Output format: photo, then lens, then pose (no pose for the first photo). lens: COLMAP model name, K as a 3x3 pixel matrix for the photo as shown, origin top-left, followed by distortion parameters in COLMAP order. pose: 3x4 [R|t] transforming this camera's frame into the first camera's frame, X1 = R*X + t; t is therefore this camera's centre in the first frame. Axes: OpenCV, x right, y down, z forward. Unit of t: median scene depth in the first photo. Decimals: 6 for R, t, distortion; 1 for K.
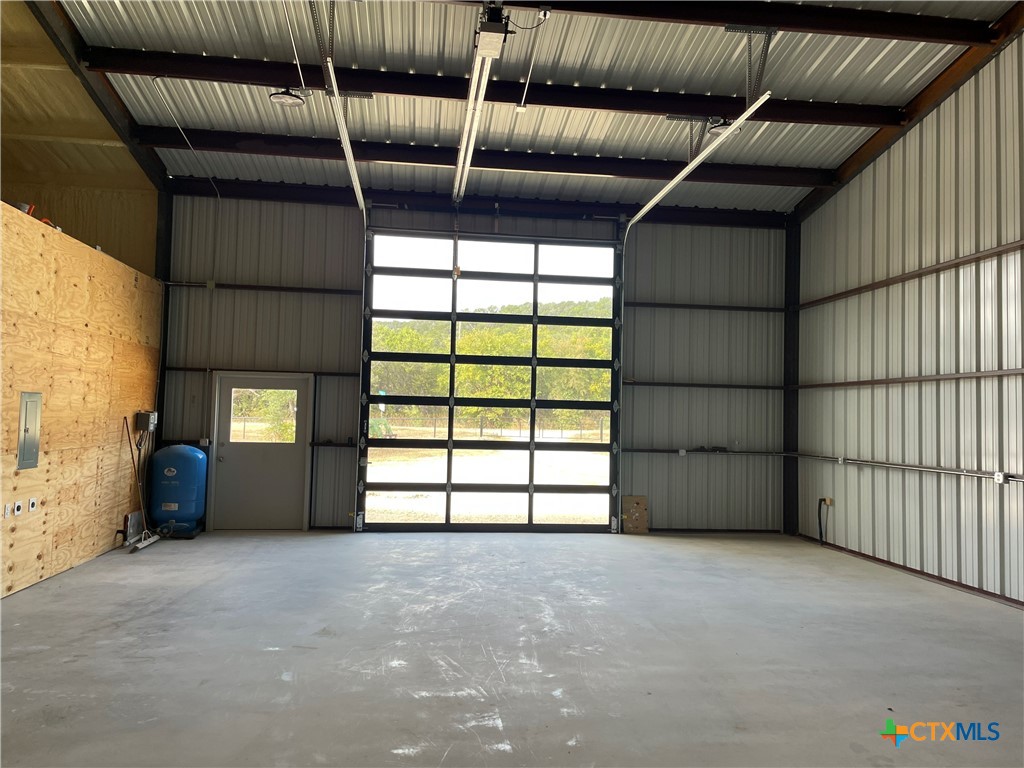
lens RADIAL K [[774.6, 0, 512.0], [0, 774.6, 384.0], [0, 0, 1]] dist [0.095879, -0.111735]
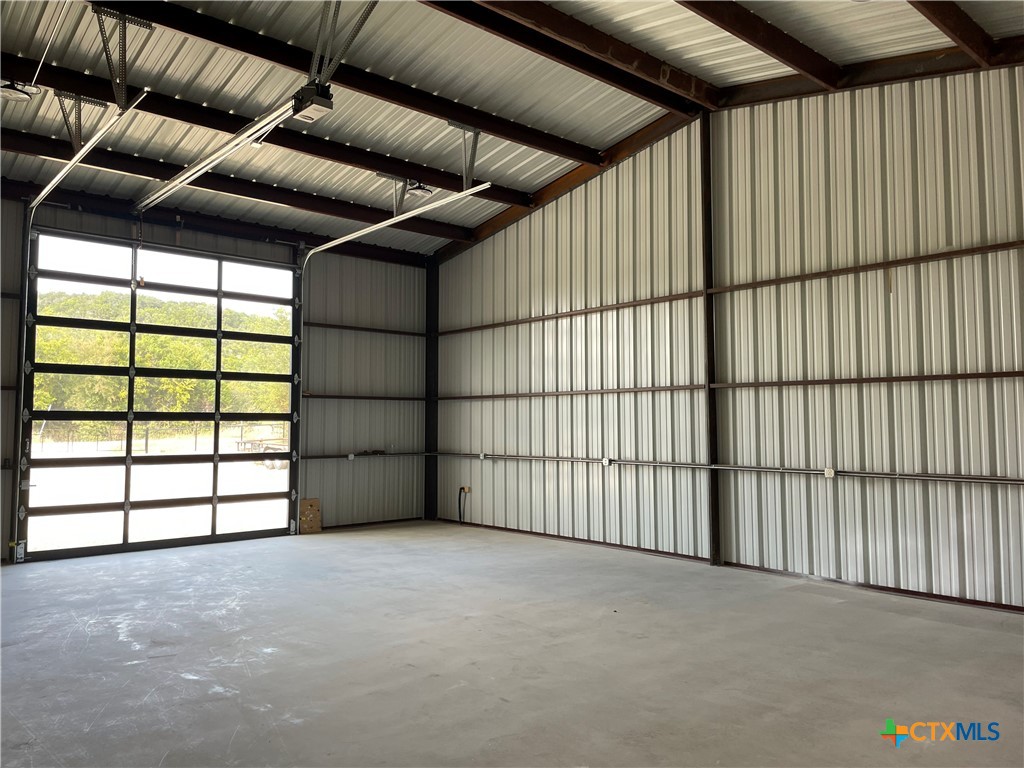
lens RADIAL K [[770.6, 0, 509.5], [0, 770.6, 380.6], [0, 0, 1]] dist [0.102007, -0.130766]
pose [[0.825427, 0.008742, 0.564441, -0.237647], [-0.002638, 0.999929, -0.011629, -0.011073], [-0.564502, 0.008110, 0.825392, -0.065846]]
